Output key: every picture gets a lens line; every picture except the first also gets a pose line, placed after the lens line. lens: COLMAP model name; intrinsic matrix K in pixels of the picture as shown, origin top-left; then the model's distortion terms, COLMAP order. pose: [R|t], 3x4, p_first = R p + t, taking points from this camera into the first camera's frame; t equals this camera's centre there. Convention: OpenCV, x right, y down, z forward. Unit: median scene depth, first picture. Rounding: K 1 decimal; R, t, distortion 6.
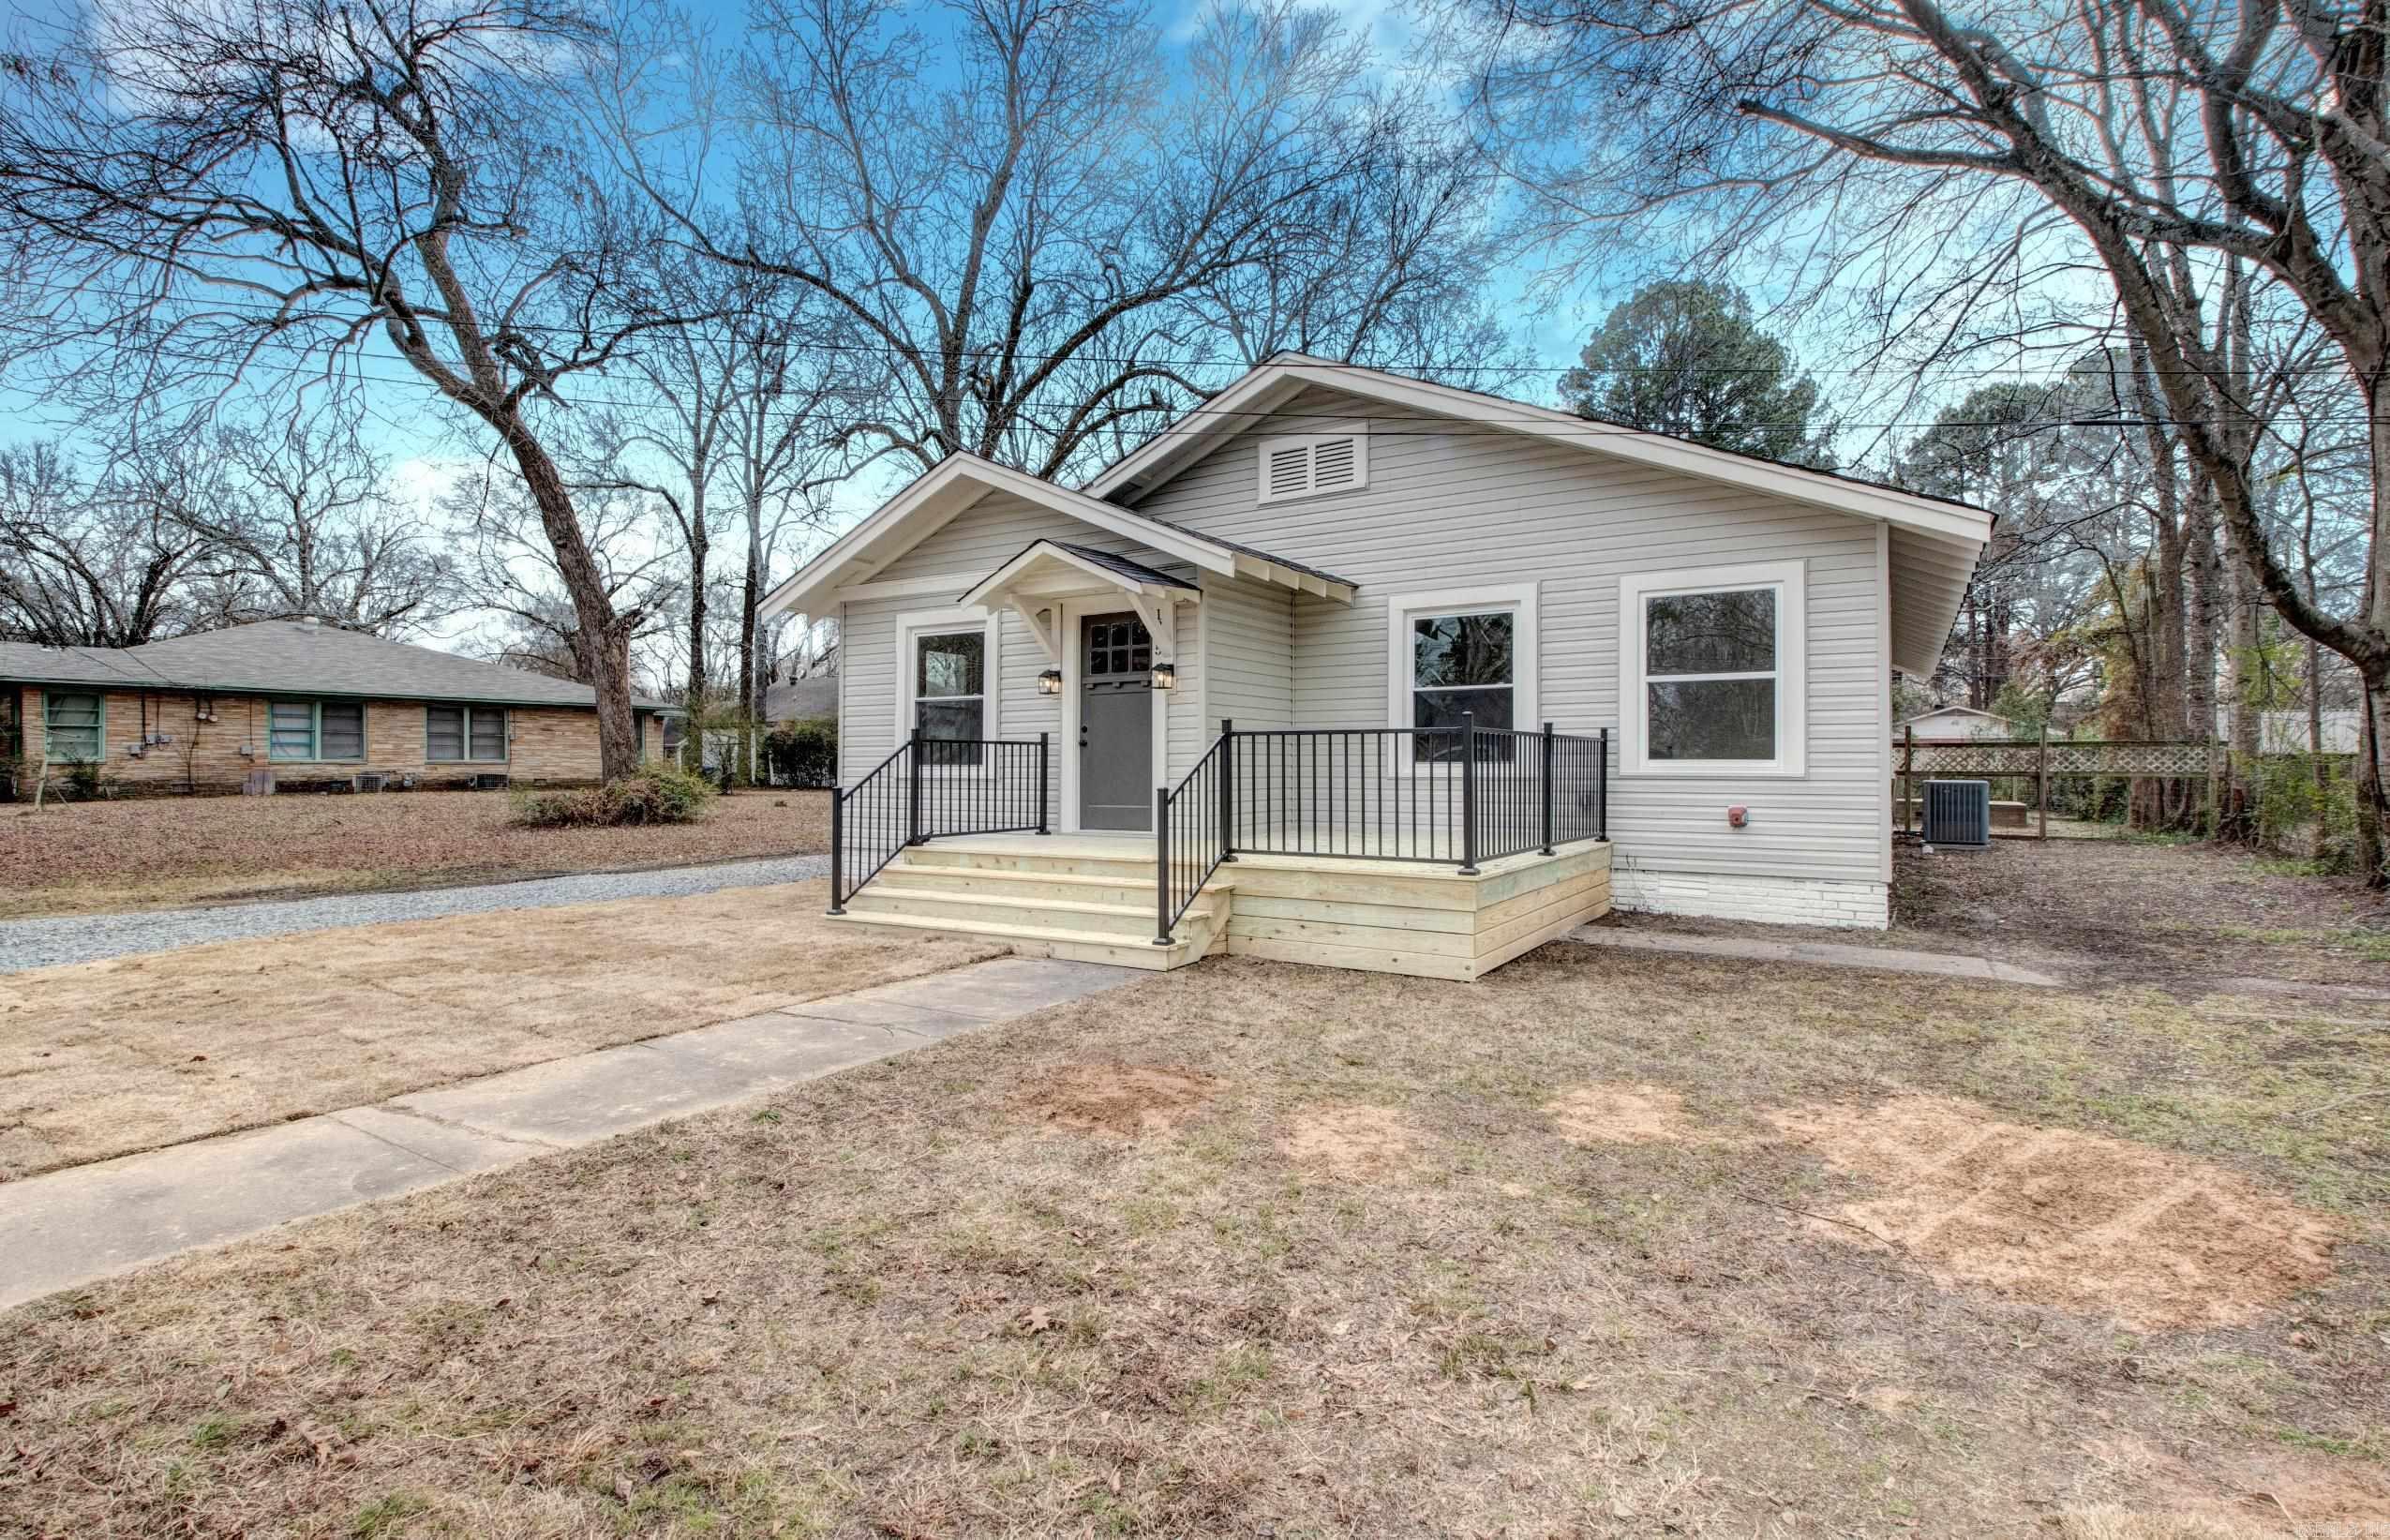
lens RADIAL K [[1112.7, 0, 1175.5], [0, 1112.7, 759.3], [0, 0, 1]] dist [0.000782, -0.013897]
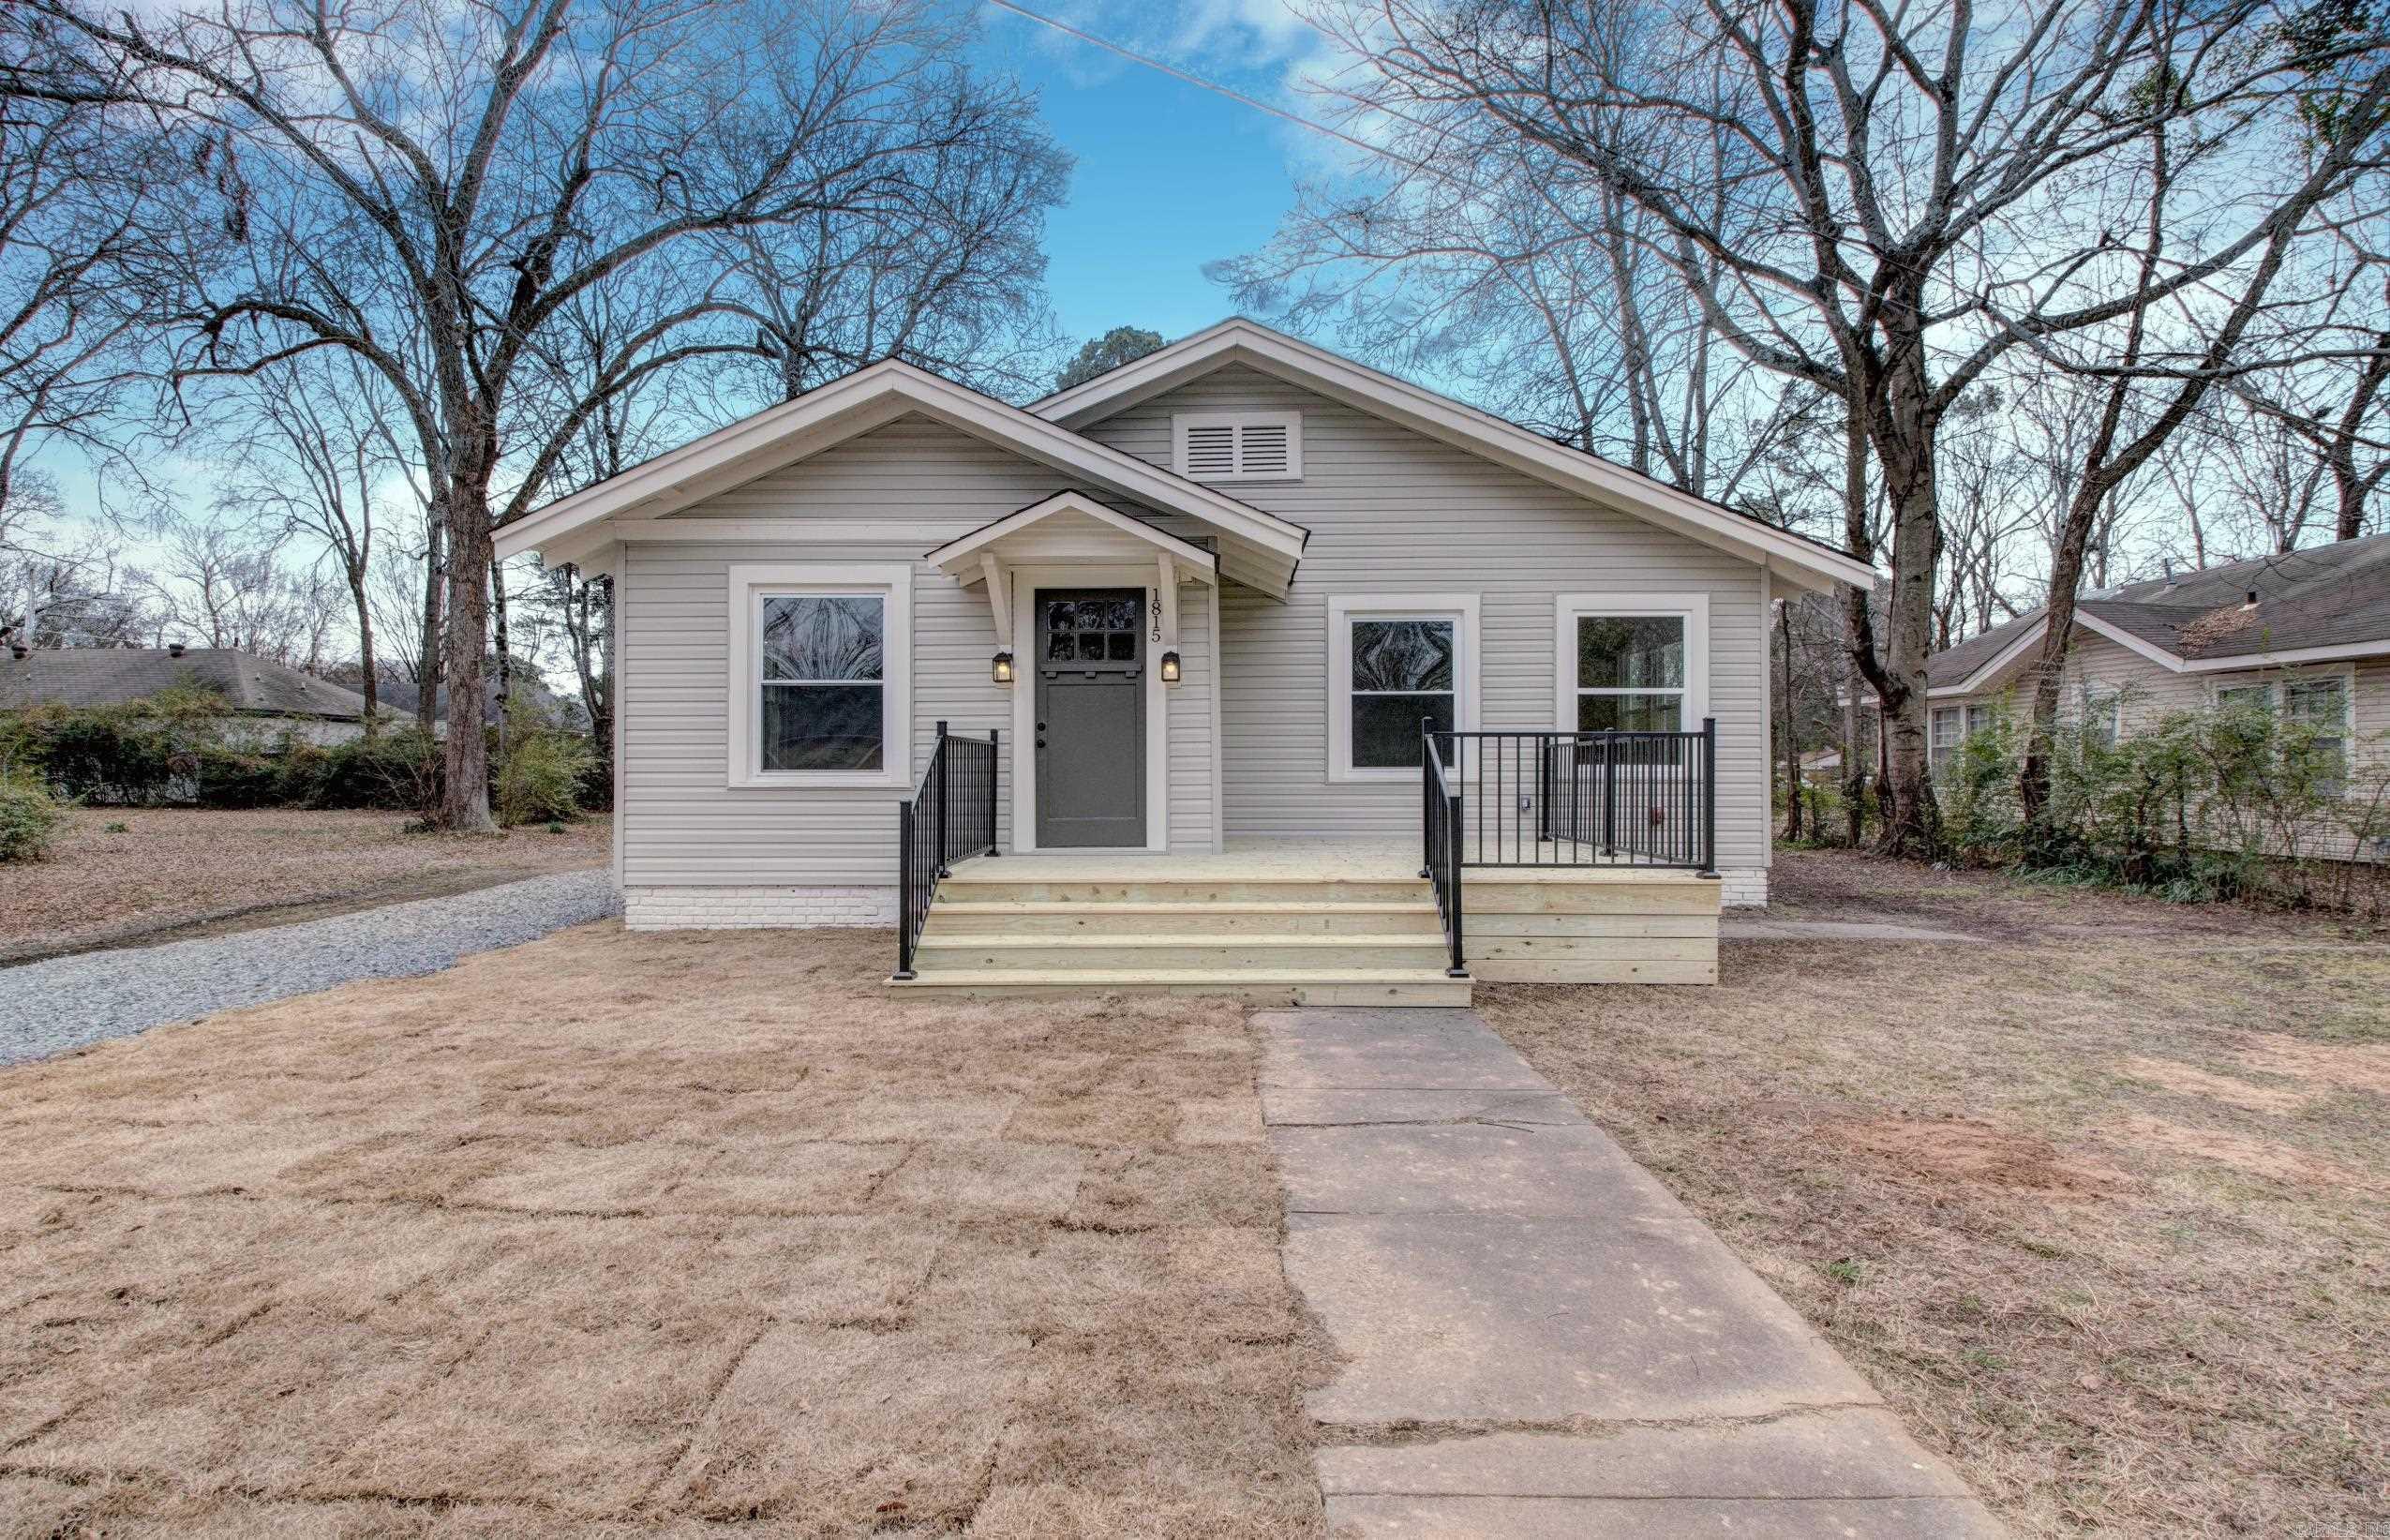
lens RADIAL K [[1112.7, 0, 1175.5], [0, 1112.7, 759.3], [0, 0, 1]] dist [0.000782, -0.013897]
pose [[0.858361, 0.005192, 0.513019, -0.436752], [-0.003933, 0.999986, -0.003541, 0.000437], [-0.513031, 0.001022, 0.858370, 0.247400]]
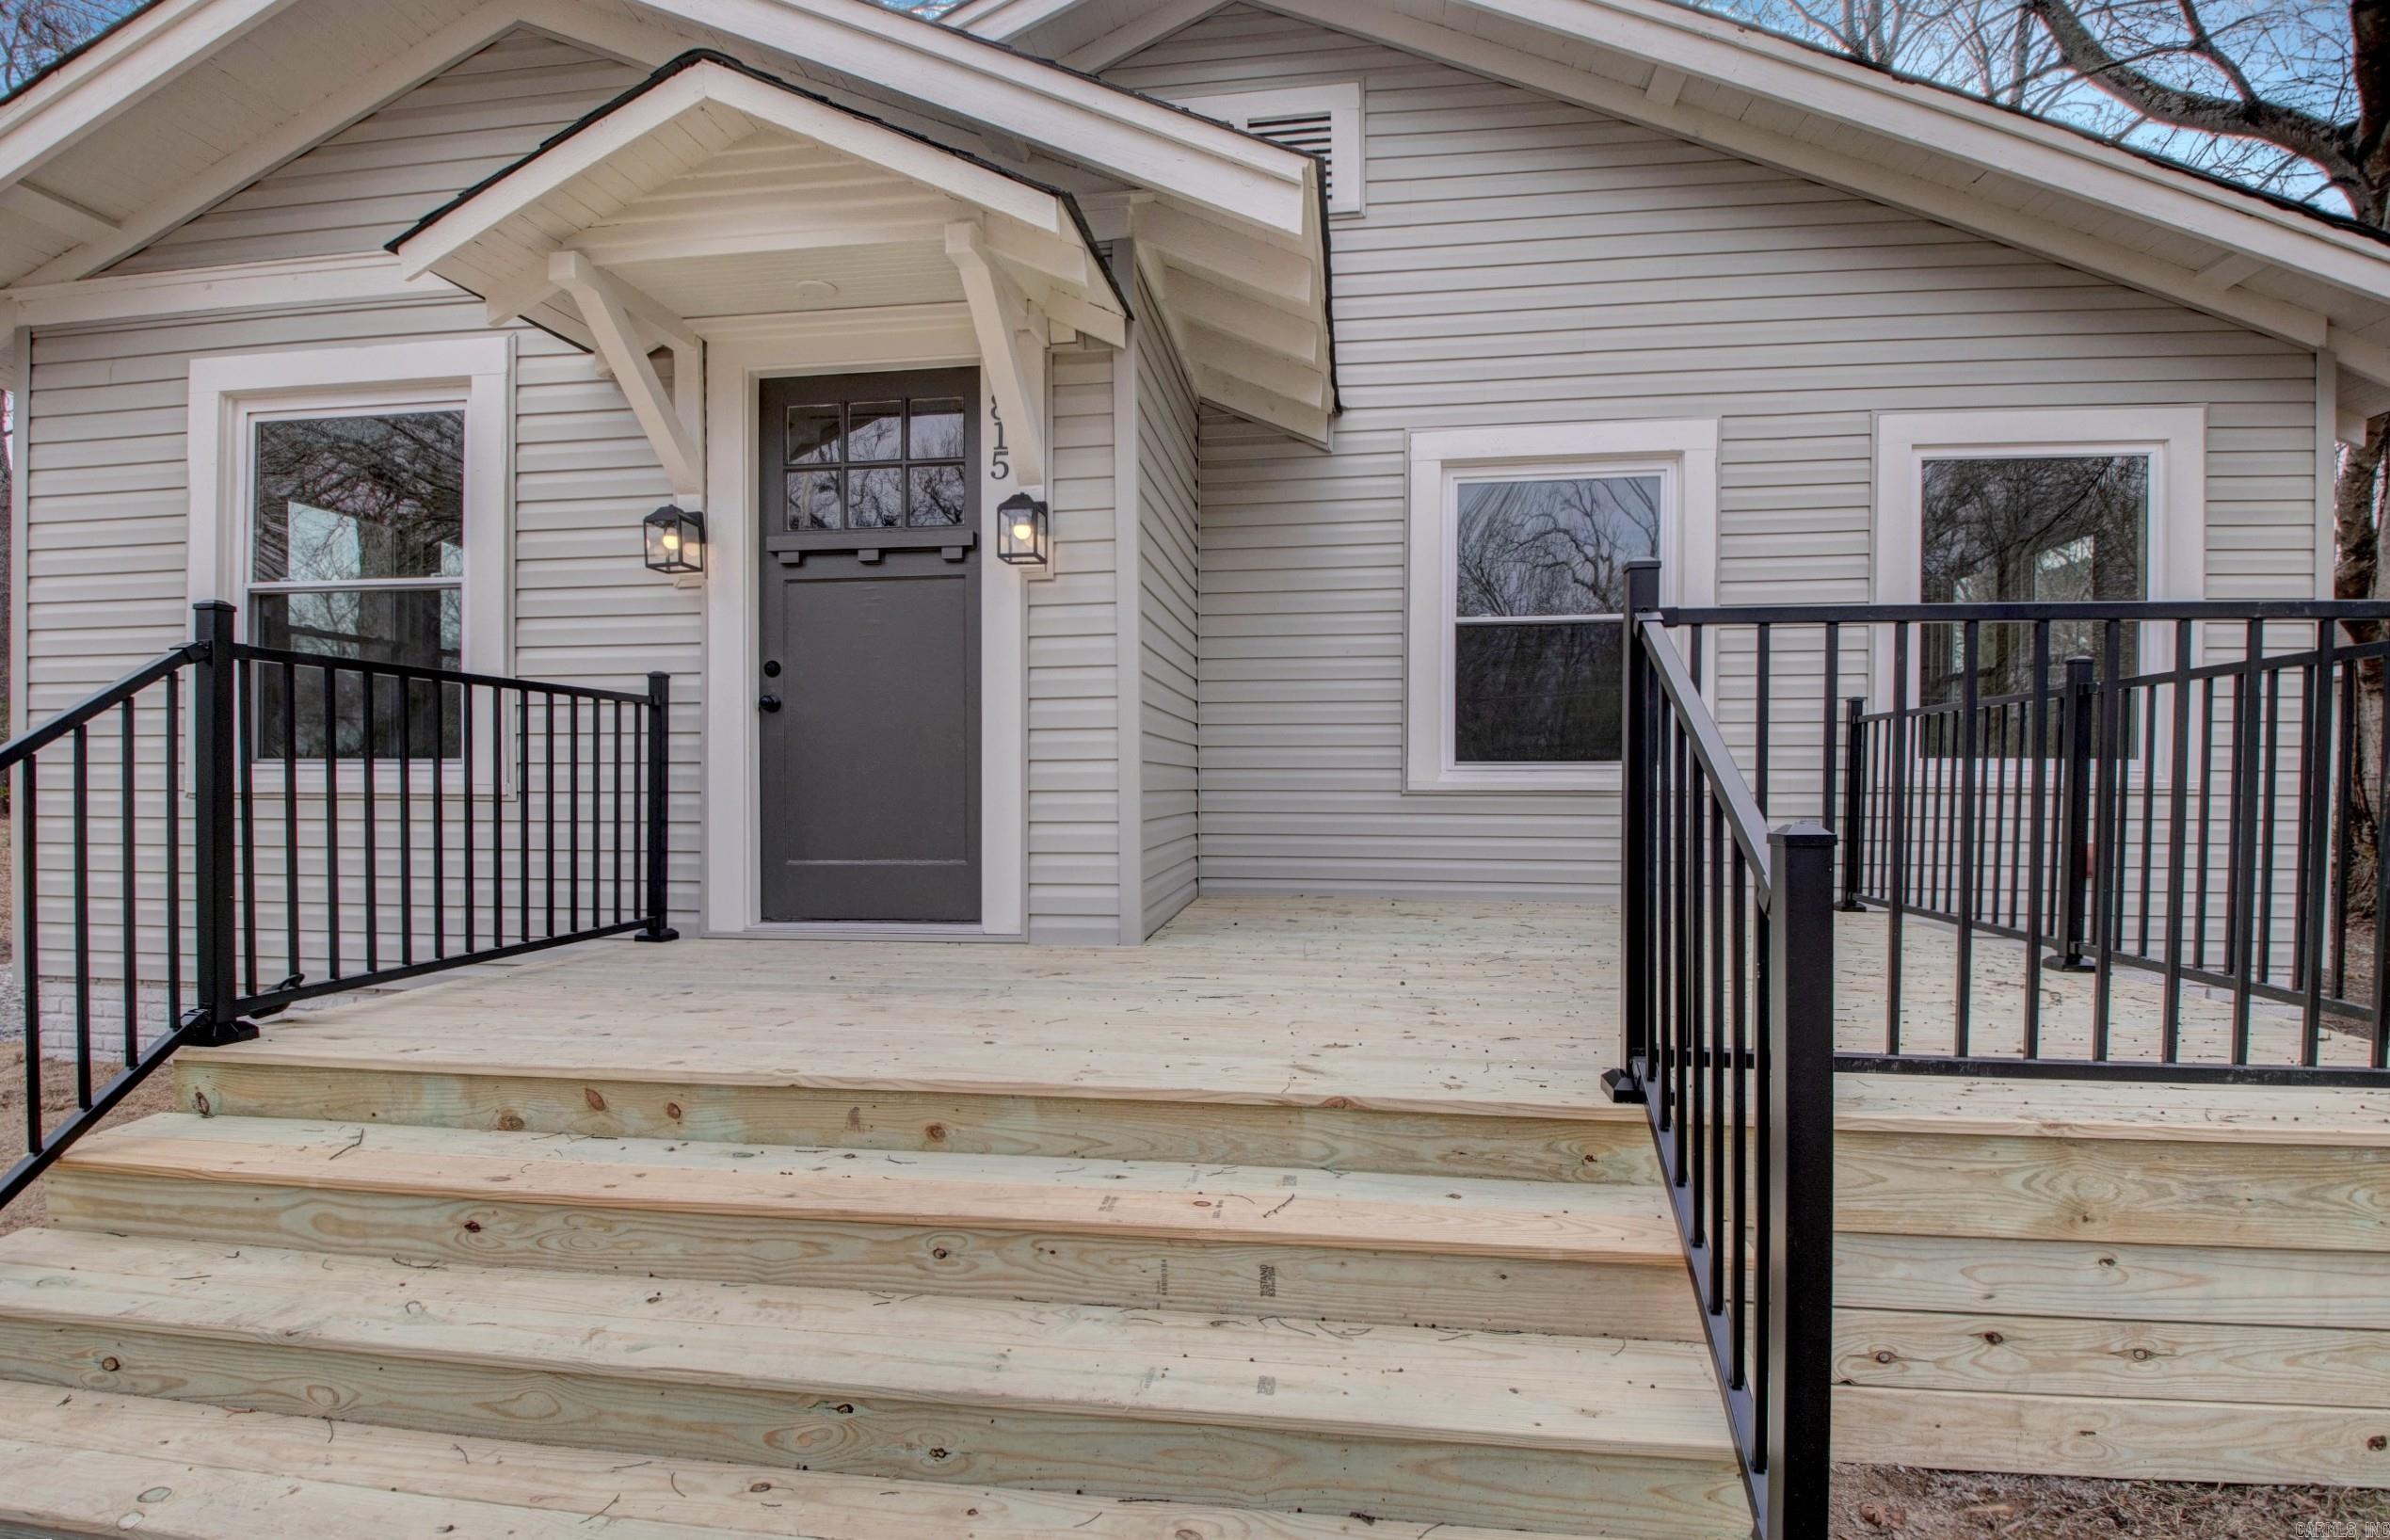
lens RADIAL K [[1179.3, 0, 1192.1], [0, 1179.3, 804.9], [0, 0, 1]] dist [-0.000163, -0.014145]
pose [[0.905528, -0.000956, 0.424286, -0.128052], [-0.006213, 0.999860, 0.015513, 0.013710], [-0.424242, -0.016683, 0.905395, 0.583196]]
